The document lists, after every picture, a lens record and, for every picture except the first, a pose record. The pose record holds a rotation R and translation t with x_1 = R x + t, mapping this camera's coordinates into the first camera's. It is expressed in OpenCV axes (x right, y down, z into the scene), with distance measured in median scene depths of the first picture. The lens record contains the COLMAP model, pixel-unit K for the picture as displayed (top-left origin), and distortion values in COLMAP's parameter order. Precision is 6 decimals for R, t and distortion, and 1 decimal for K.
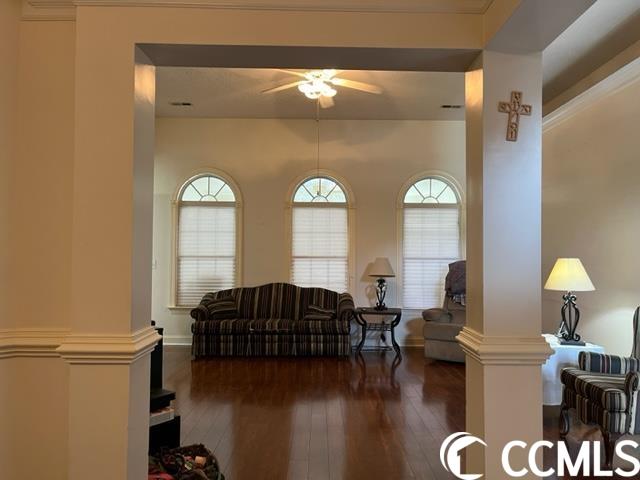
lens RADIAL K [[484.5, 0, 326.8], [0, 484.5, 238.2], [0, 0, 1]] dist [0.048568, -0.098823]
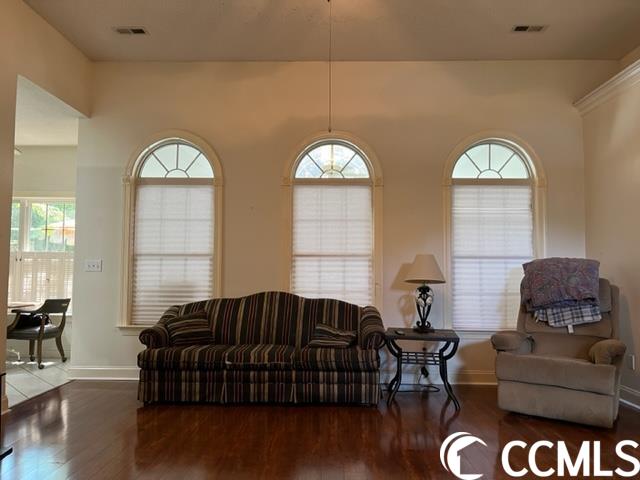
lens RADIAL K [[481.6, 0, 320.0], [0, 481.6, 240.0], [0, 0, 1]] dist [0.035731, -0.083846]
pose [[0.999243, -0.002969, -0.038798, -0.005177], [0.002094, 0.999743, -0.022573, 0.033238], [0.038855, 0.022475, 0.998992, 0.306999]]
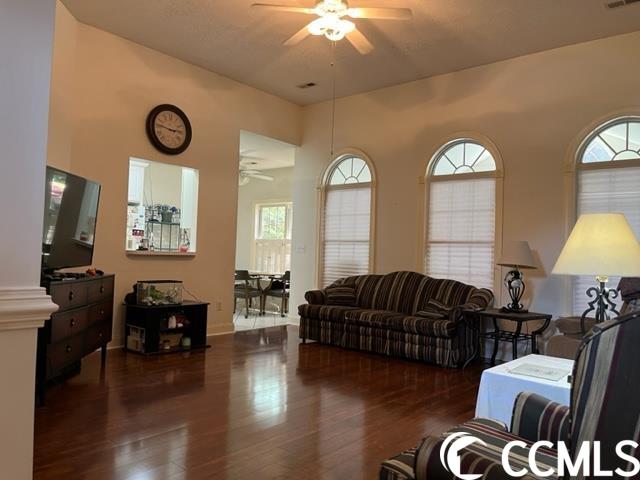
lens RADIAL K [[481.6, 0, 320.0], [0, 481.6, 240.0], [0, 0, 1]] dist [0.035731, -0.083846]
pose [[0.748323, 0.000018, -0.663335, 0.348402], [-0.006656, 0.999950, -0.007481, 0.044075], [0.663301, 0.010013, 0.748285, 0.260372]]
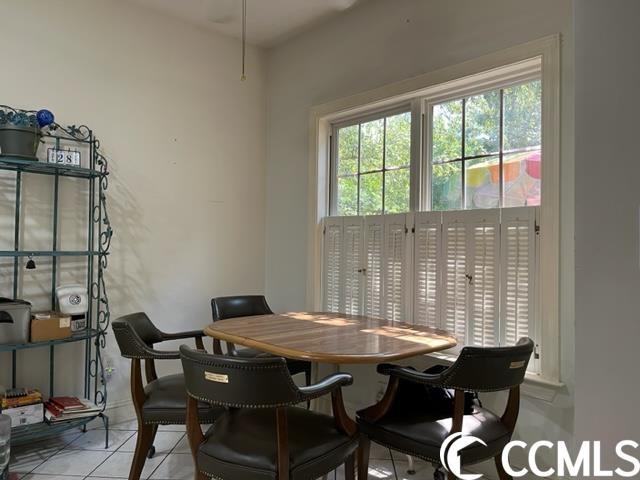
lens RADIAL K [[484.5, 0, 326.8], [0, 484.5, 238.2], [0, 0, 1]] dist [0.048568, -0.098823]
pose [[0.660036, -0.011556, -0.751145, -0.334622], [0.017641, 0.999844, 0.000120, 0.053735], [0.751027, -0.013330, 0.660137, 0.852909]]
